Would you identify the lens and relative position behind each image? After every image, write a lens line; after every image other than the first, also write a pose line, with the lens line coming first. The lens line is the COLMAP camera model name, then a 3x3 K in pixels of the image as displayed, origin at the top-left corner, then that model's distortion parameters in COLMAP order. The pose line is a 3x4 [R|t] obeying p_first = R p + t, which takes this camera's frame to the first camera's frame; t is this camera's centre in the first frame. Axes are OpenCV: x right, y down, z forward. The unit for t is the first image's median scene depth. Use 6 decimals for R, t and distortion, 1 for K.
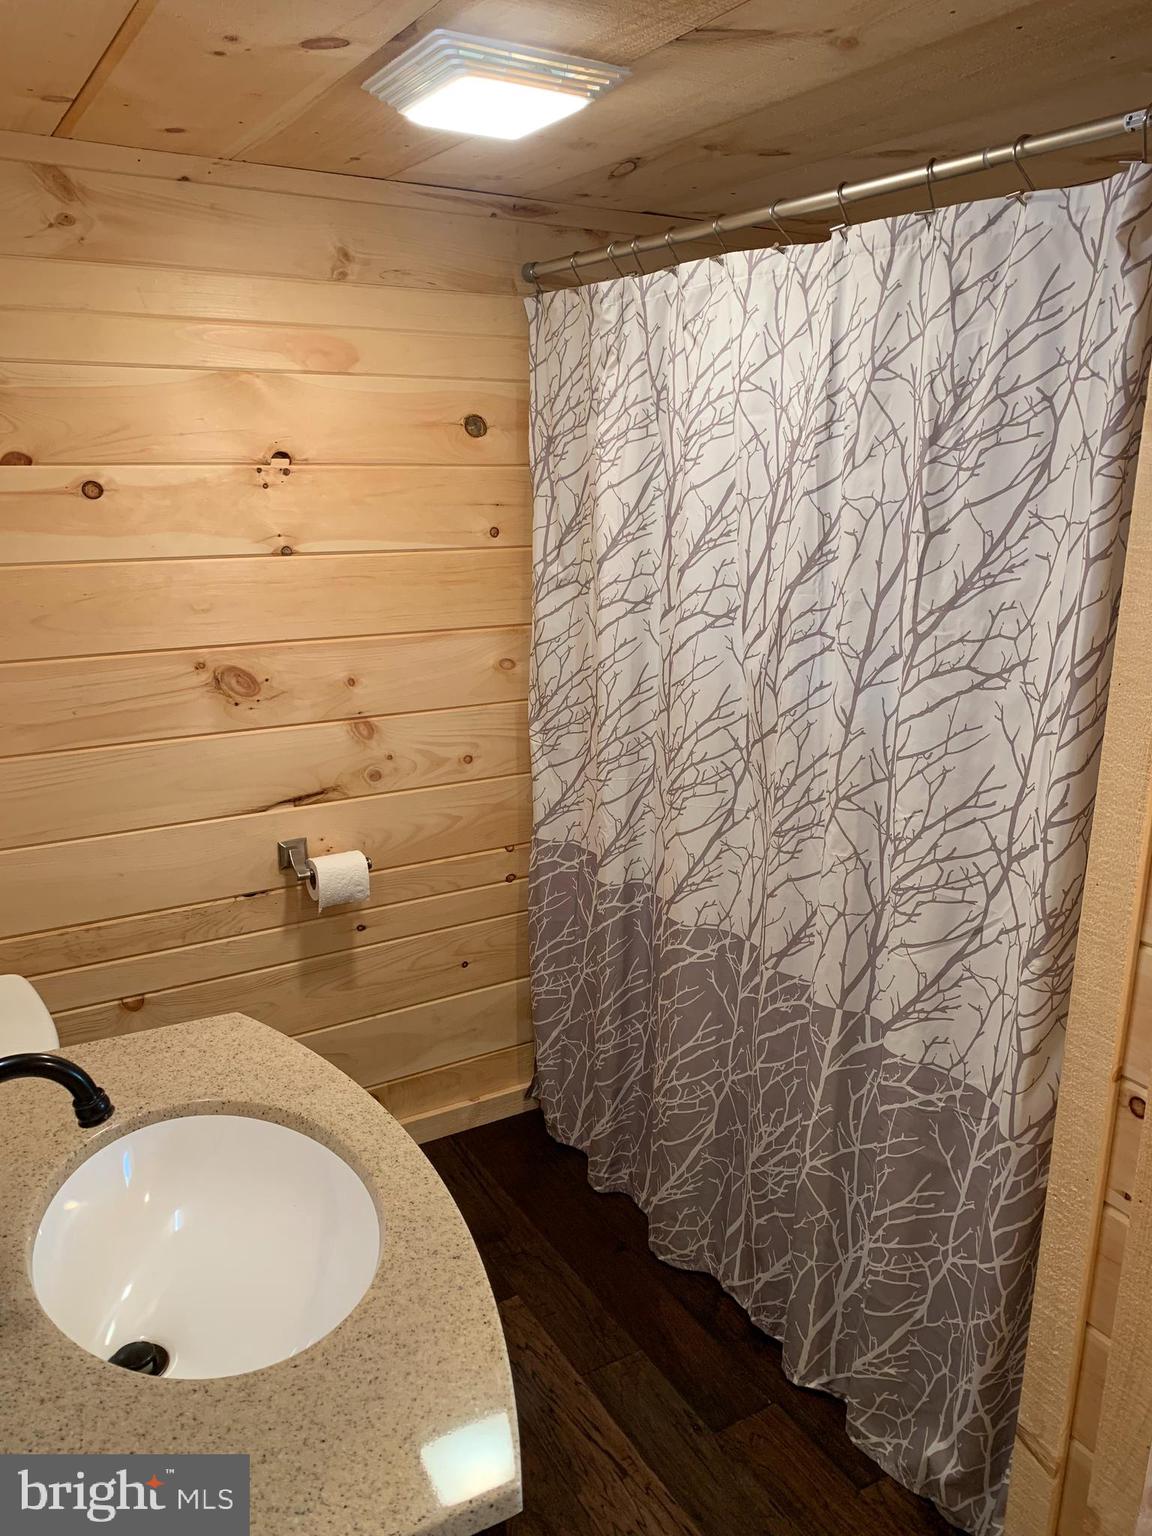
lens RADIAL K [[1185.6, 0, 560.4], [0, 1185.6, 763.4], [0, 0, 1]] dist [0.037491, -0.044201]
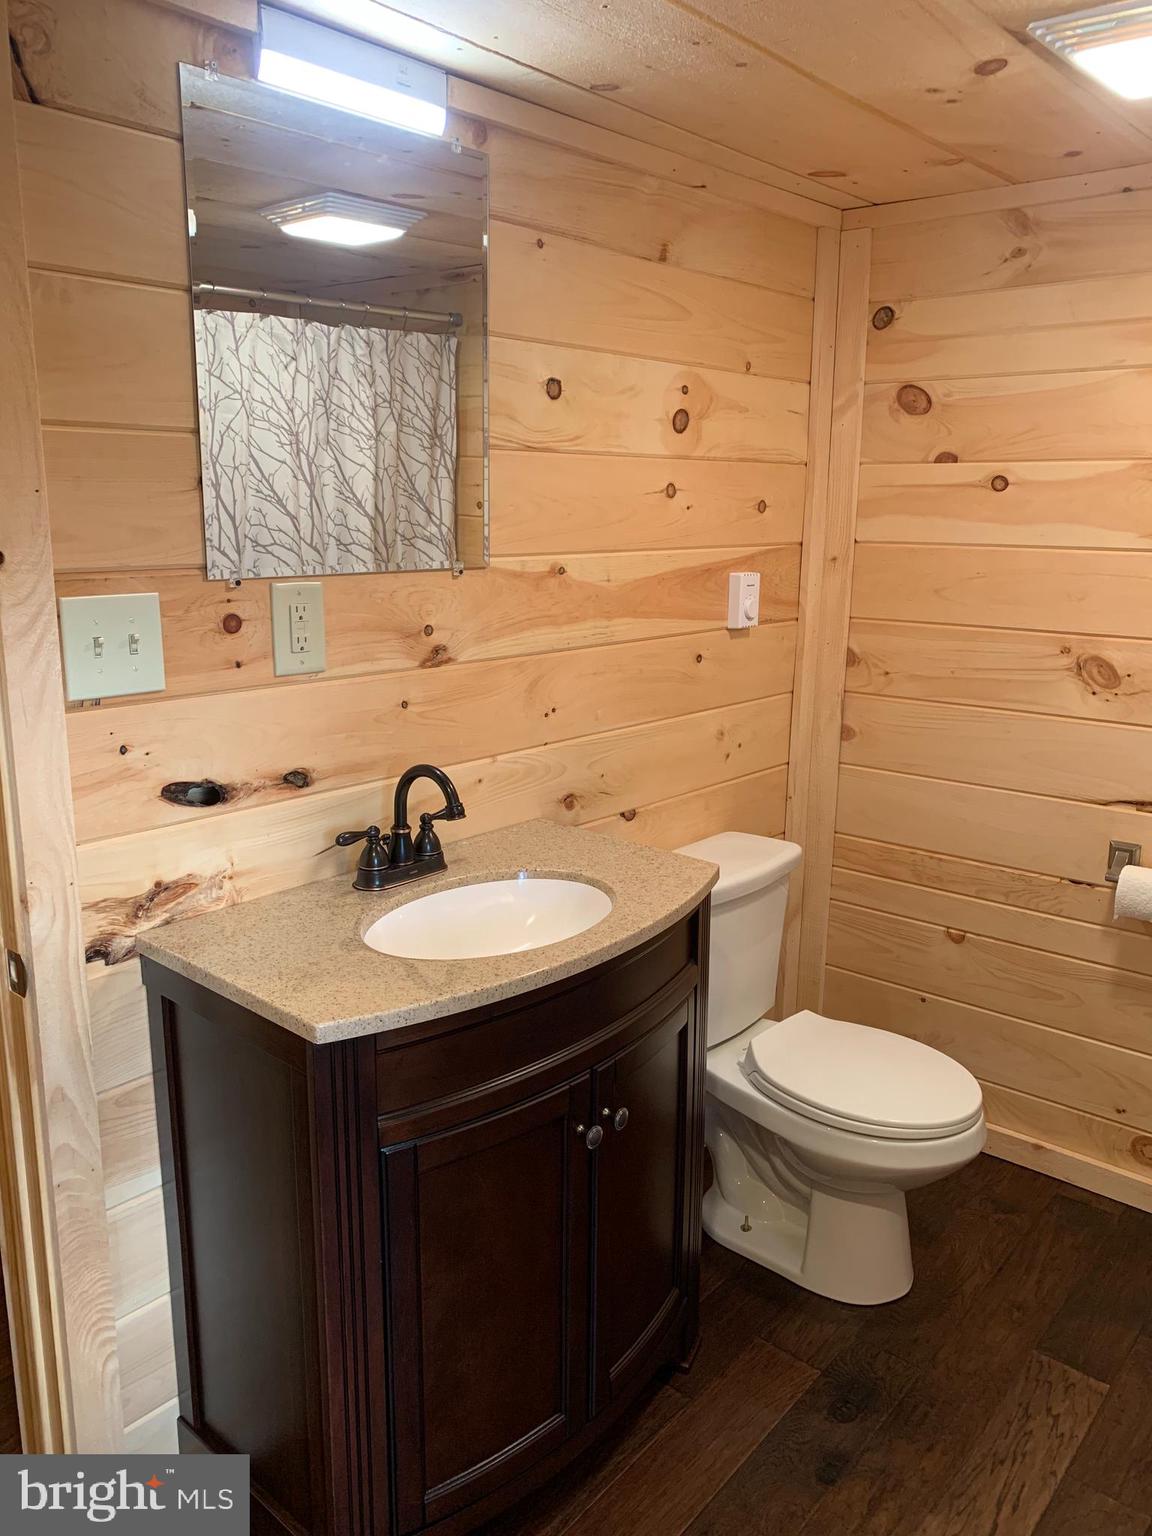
lens RADIAL K [[1185.6, 0, 570.7], [0, 1185.6, 758.5], [0, 0, 1]] dist [0.037491, -0.044201]
pose [[0.330137, 0.207805, -0.920775, 0.510389], [-0.236710, 0.962523, 0.132356, -0.023634], [0.913771, 0.174261, 0.366954, 0.209910]]
